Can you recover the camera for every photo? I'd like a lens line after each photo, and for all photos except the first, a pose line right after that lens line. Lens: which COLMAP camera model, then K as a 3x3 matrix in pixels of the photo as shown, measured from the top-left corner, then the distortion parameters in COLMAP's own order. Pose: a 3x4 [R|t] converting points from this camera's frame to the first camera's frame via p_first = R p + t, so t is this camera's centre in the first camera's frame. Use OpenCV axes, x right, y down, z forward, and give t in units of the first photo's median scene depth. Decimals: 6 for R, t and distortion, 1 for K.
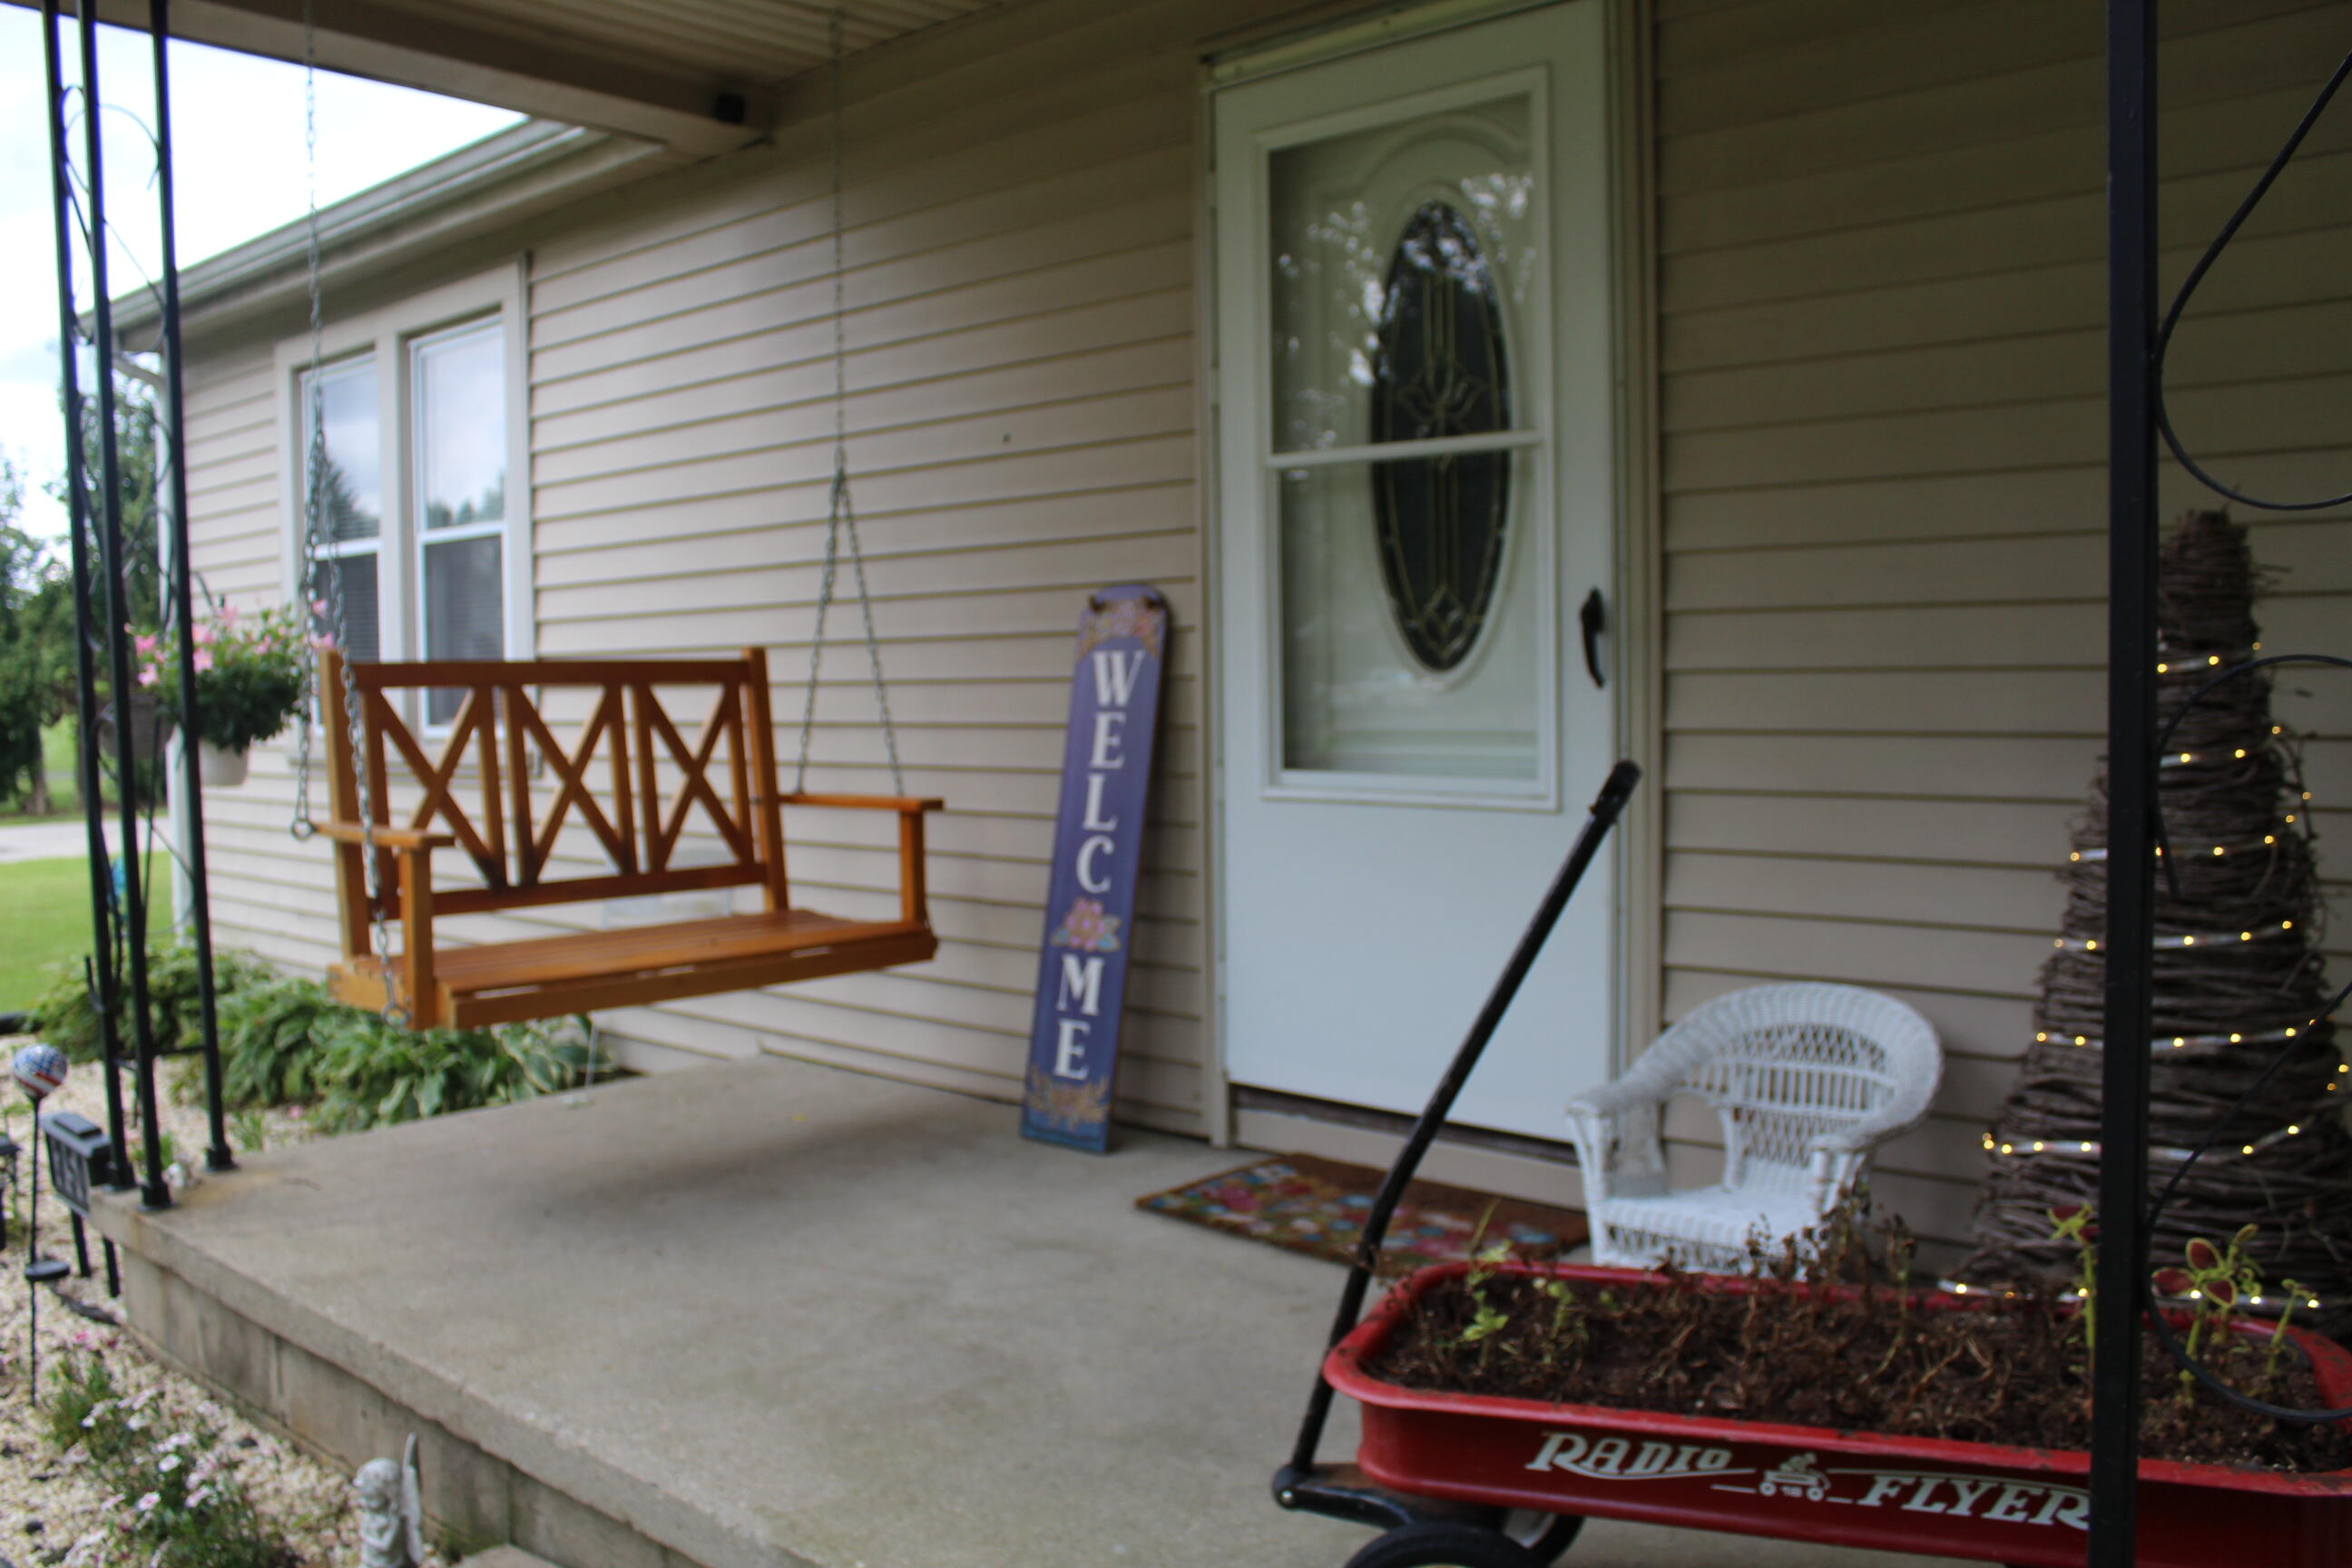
lens RADIAL K [[1956.4, 0, 1182.4], [0, 1956.4, 791.4], [0, 0, 1]] dist [-0.166119, 0.145212]
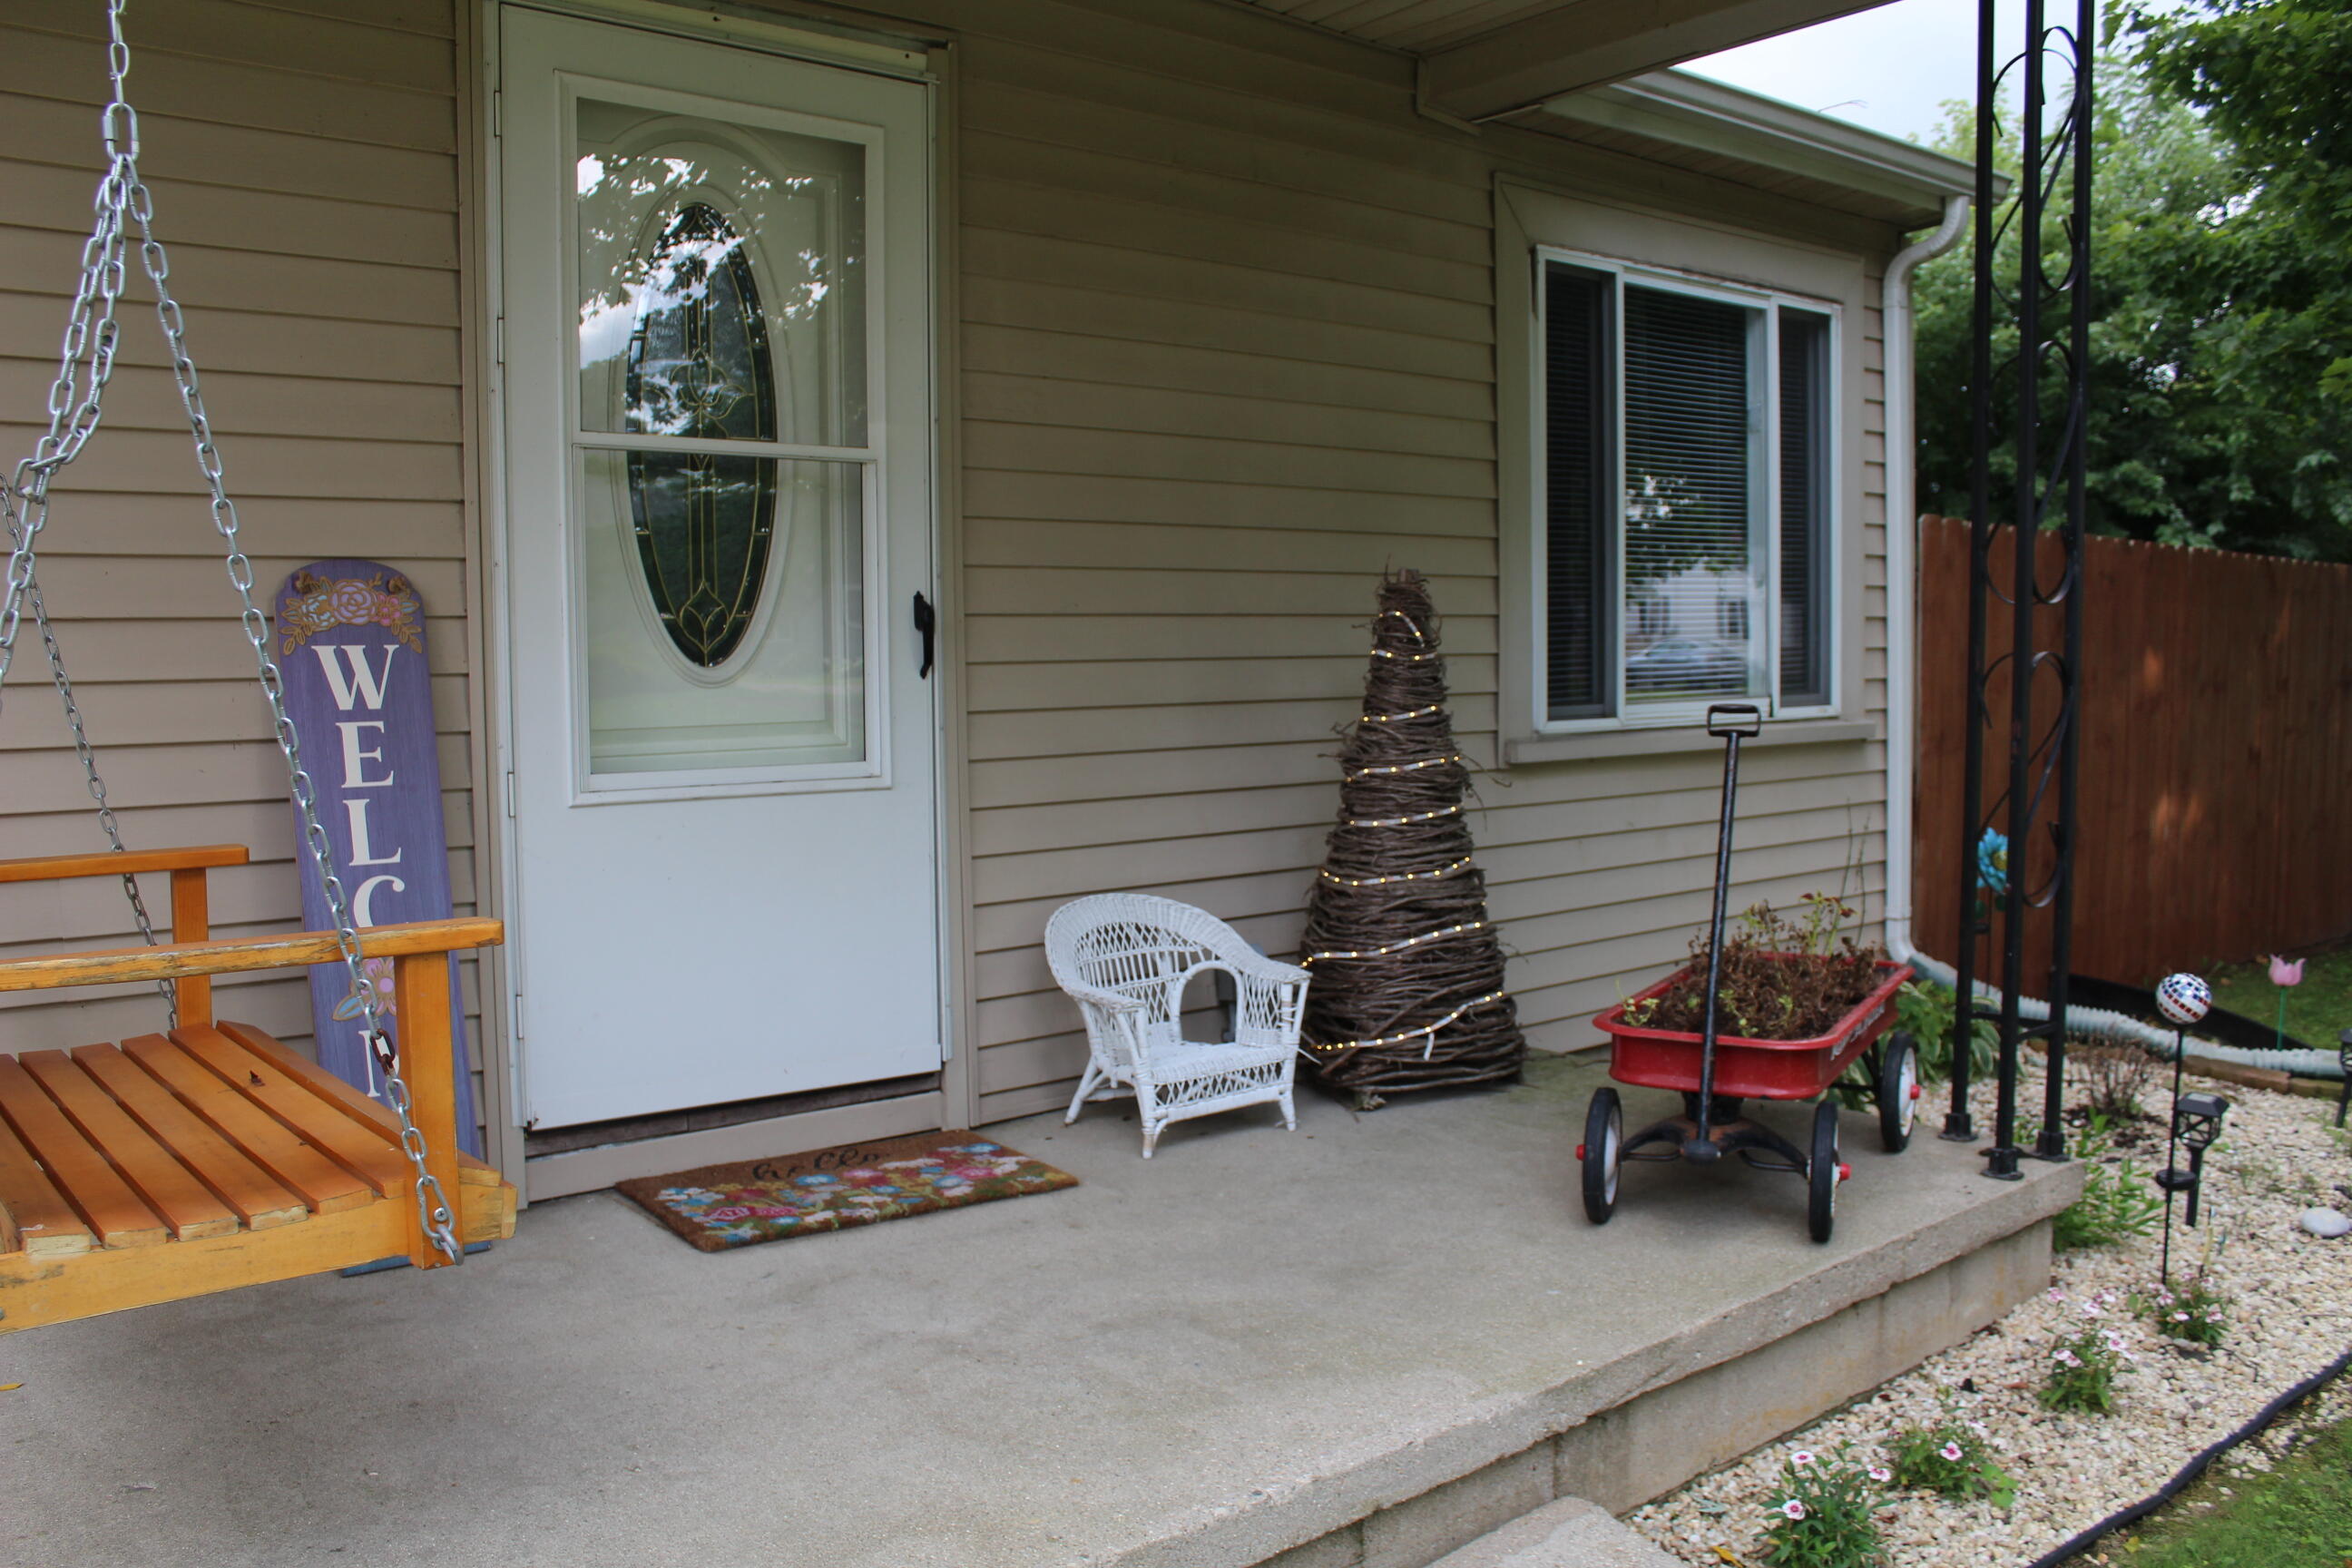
lens RADIAL K [[1980.1, 0, 1176.0], [0, 1980.1, 784.0], [0, 0, 1]] dist [-0.155822, 0.145961]
pose [[0.143099, -0.053349, 0.988270, -0.850053], [0.069268, 0.996637, 0.043771, -0.028380], [-0.987281, 0.062192, 0.146313, 0.614955]]
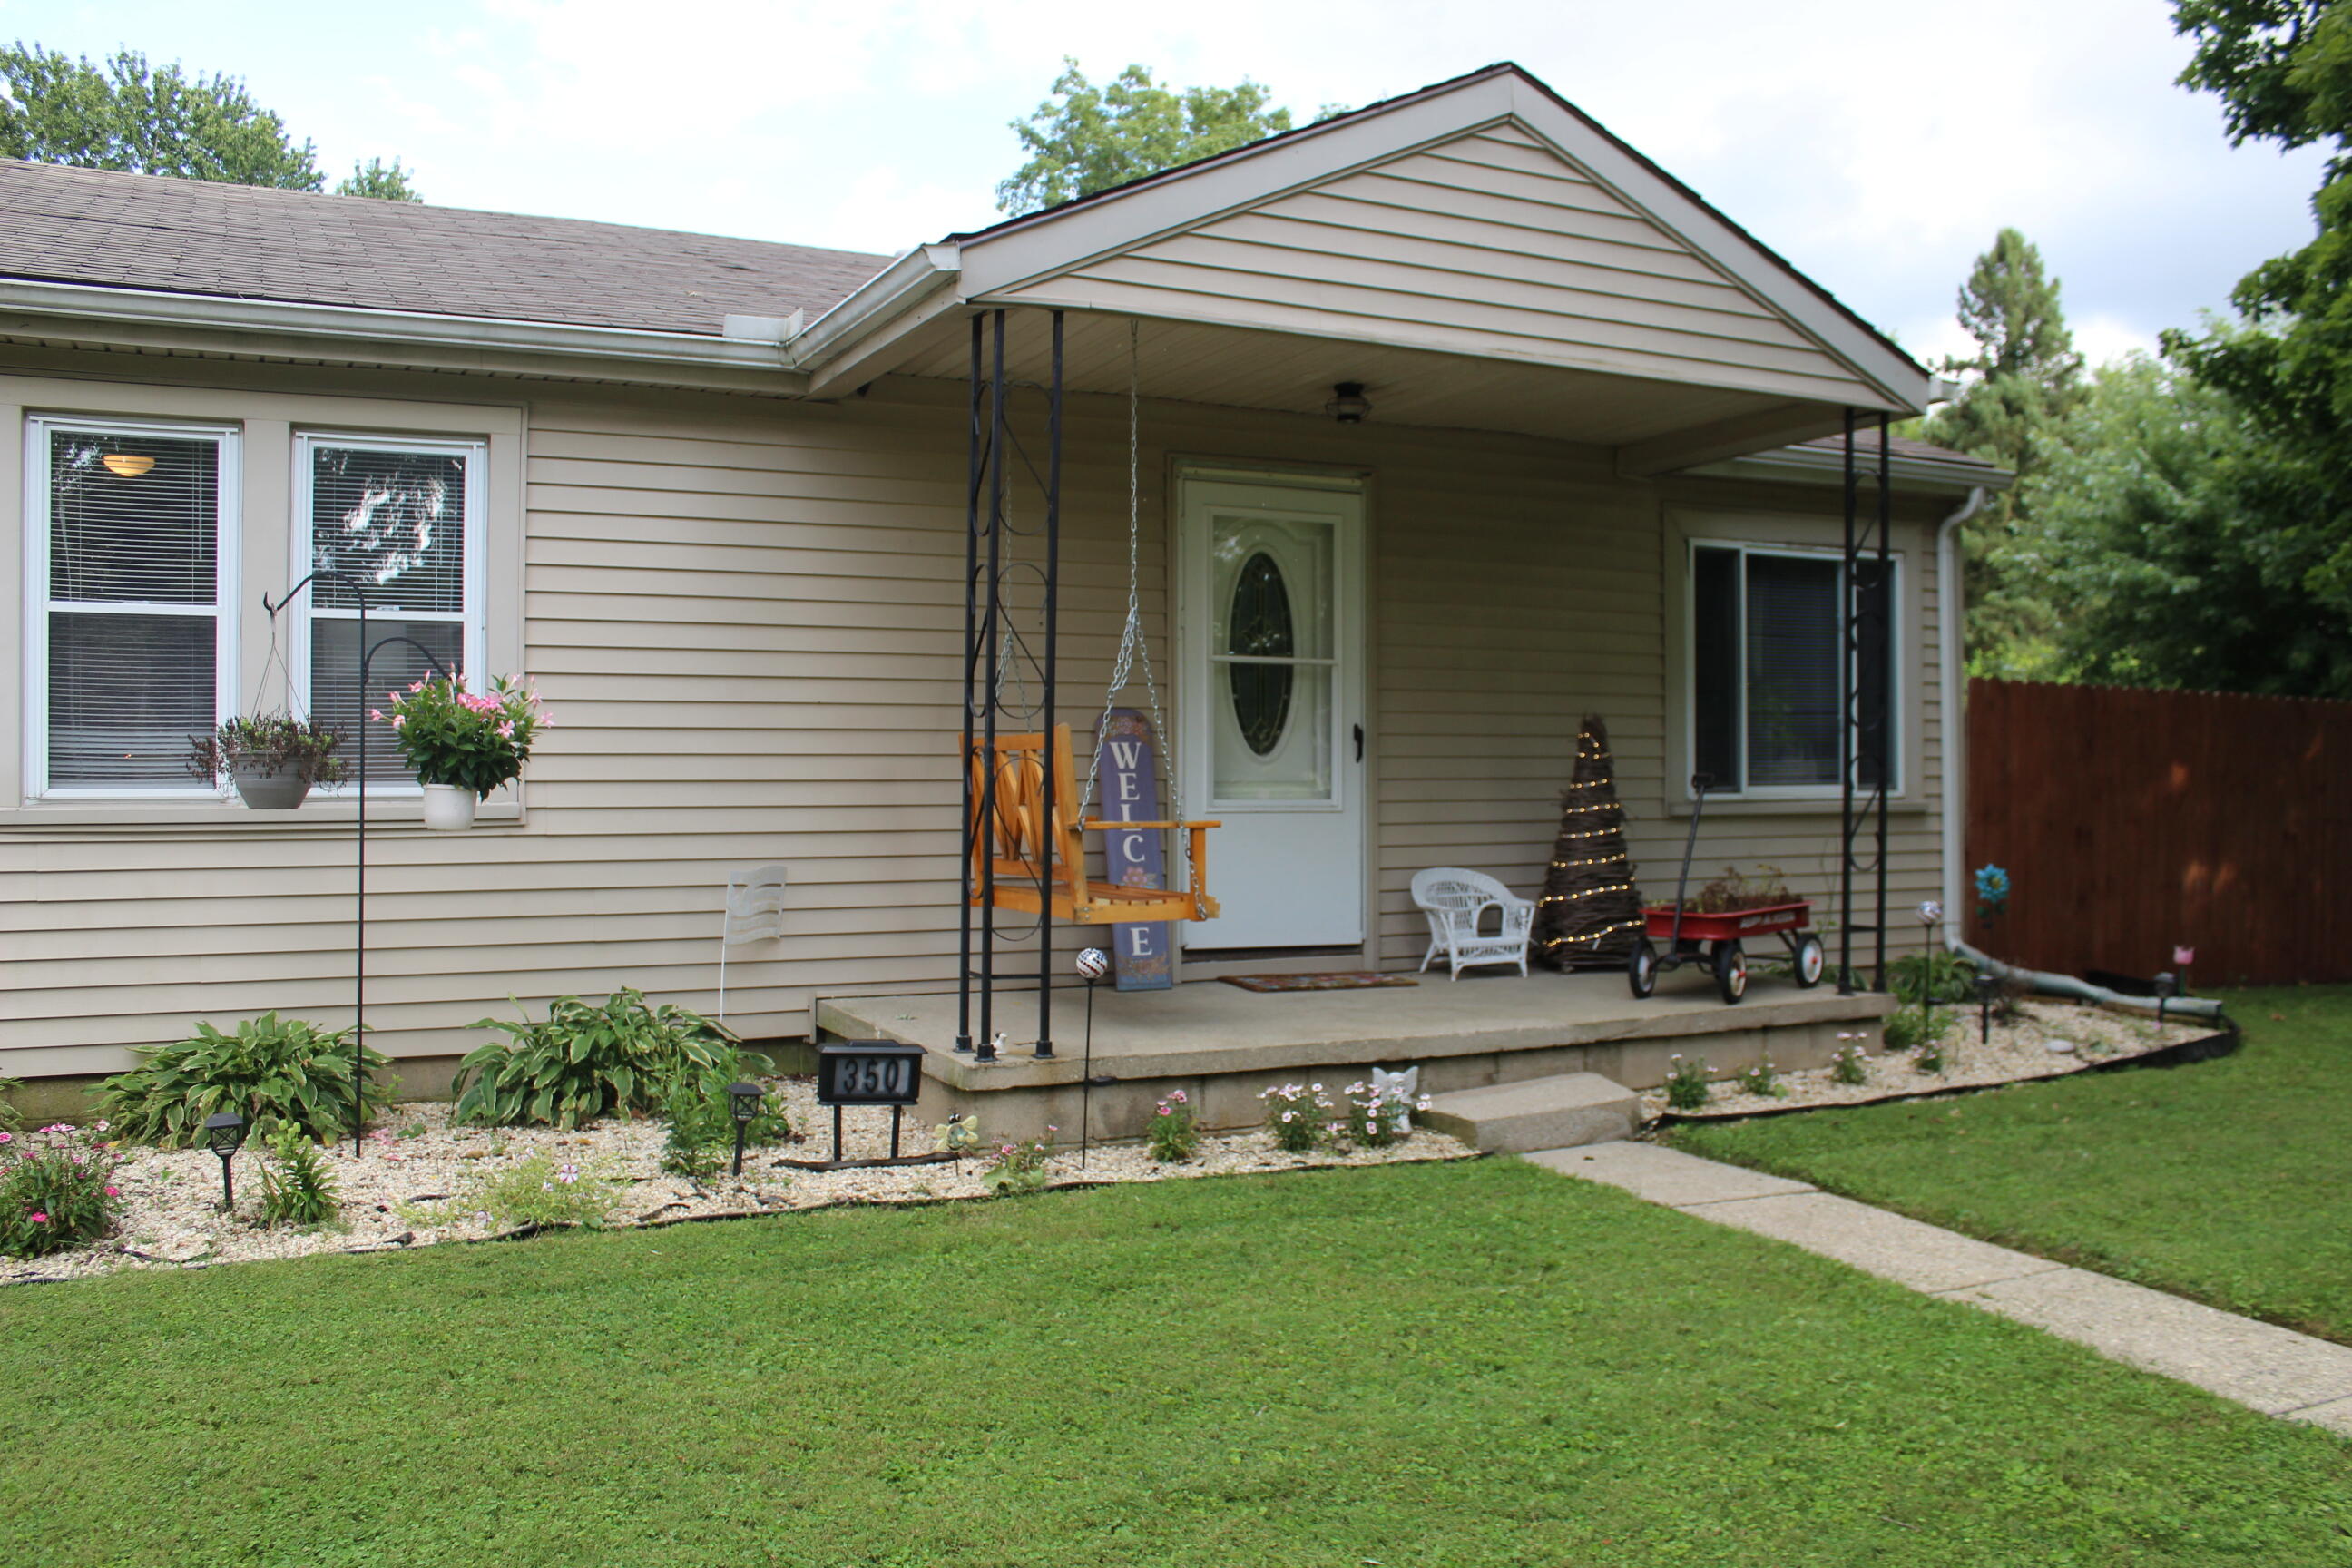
lens RADIAL K [[1956.4, 0, 1182.4], [0, 1956.4, 791.4], [0, 0, 1]] dist [-0.166119, 0.145212]
pose [[0.370288, 0.007390, 0.928888, -2.054841], [0.052044, 0.998233, -0.028689, 0.042542], [-0.927458, 0.058966, 0.369249, 0.236878]]
